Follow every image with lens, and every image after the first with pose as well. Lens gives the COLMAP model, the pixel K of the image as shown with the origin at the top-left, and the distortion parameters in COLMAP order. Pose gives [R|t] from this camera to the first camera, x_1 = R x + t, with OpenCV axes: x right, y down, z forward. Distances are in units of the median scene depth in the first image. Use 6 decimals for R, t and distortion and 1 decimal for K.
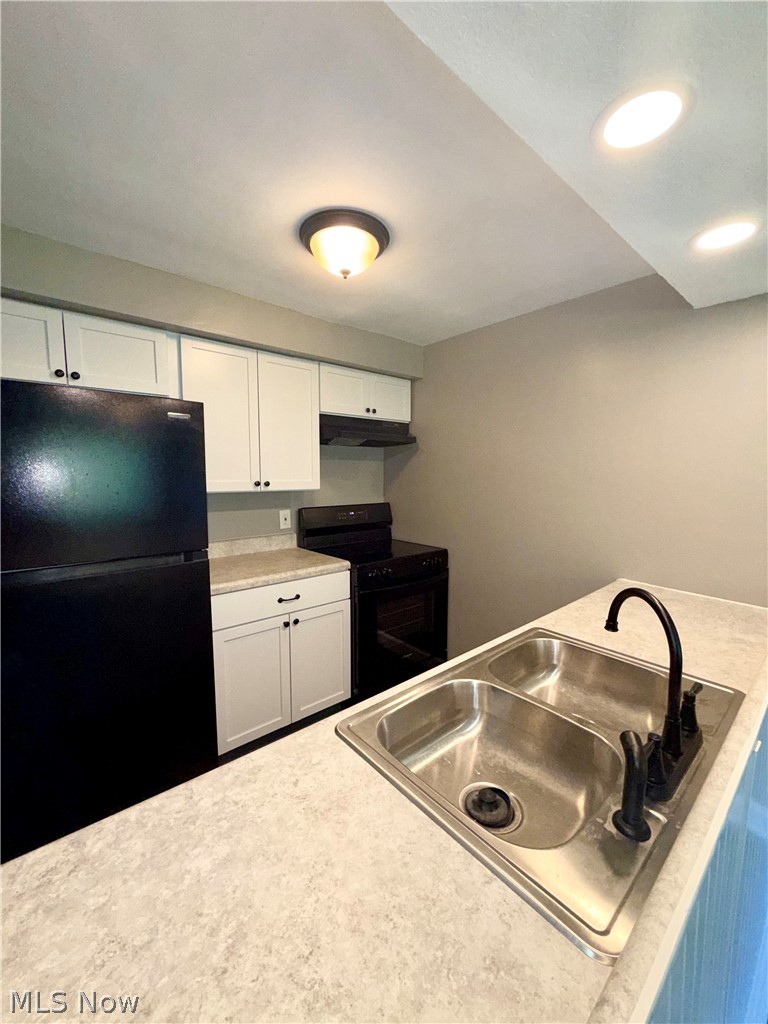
lens RADIAL K [[413.3, 0, 393.1], [0, 413.3, 513.0], [0, 0, 1]] dist [0.015650, 0.001419]
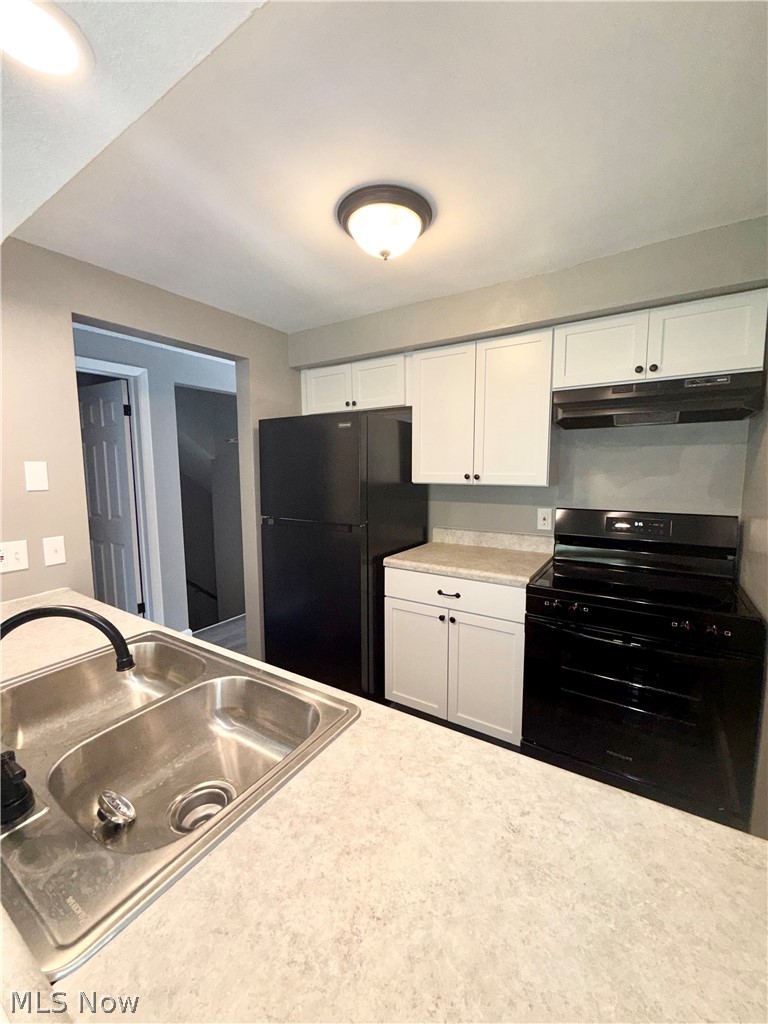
lens RADIAL K [[413.3, 0, 391.7], [0, 413.3, 509.4], [0, 0, 1]] dist [0.015650, 0.001419]
pose [[0.296207, 0.098604, -0.950020, 0.586636], [-0.083080, 0.993547, 0.077218, -0.054304], [0.951504, 0.056055, 0.302487, 0.532404]]
